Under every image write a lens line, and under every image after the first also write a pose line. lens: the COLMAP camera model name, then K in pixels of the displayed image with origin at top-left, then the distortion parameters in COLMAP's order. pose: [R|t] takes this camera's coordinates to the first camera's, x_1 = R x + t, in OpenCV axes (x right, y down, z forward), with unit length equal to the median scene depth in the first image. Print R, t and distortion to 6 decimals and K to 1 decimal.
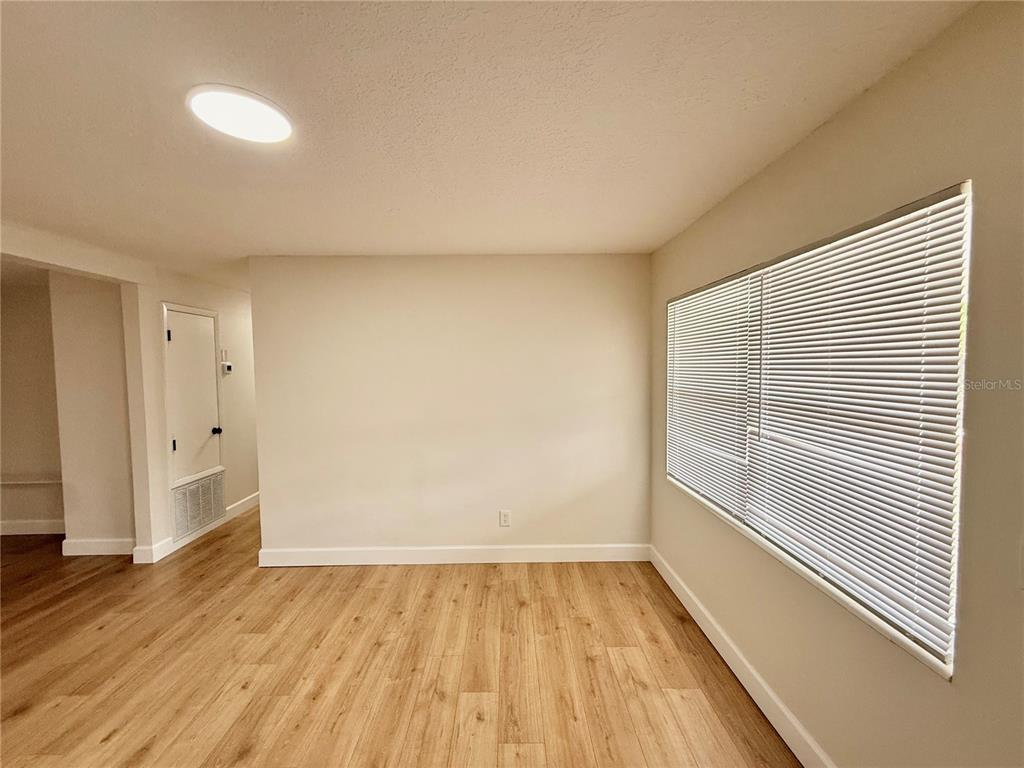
lens RADIAL K [[415.8, 0, 508.1], [0, 415.8, 383.5], [0, 0, 1]] dist [-0.000036, -0.000207]
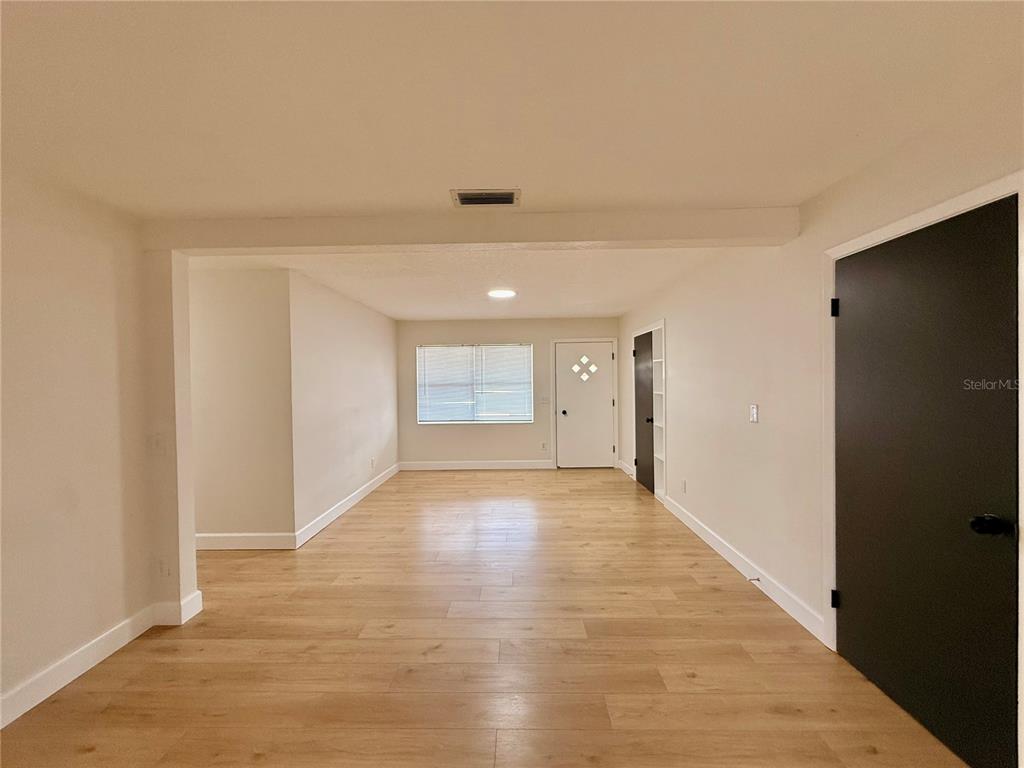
lens RADIAL K [[415.8, 0, 508.1], [0, 415.8, 383.5], [0, 0, 1]] dist [-0.000036, -0.000207]
pose [[0.032388, -0.003754, 0.999468, -1.924168], [0.065184, 0.997872, 0.001636, 0.034577], [-0.997347, 0.065097, 0.032564, 0.416383]]
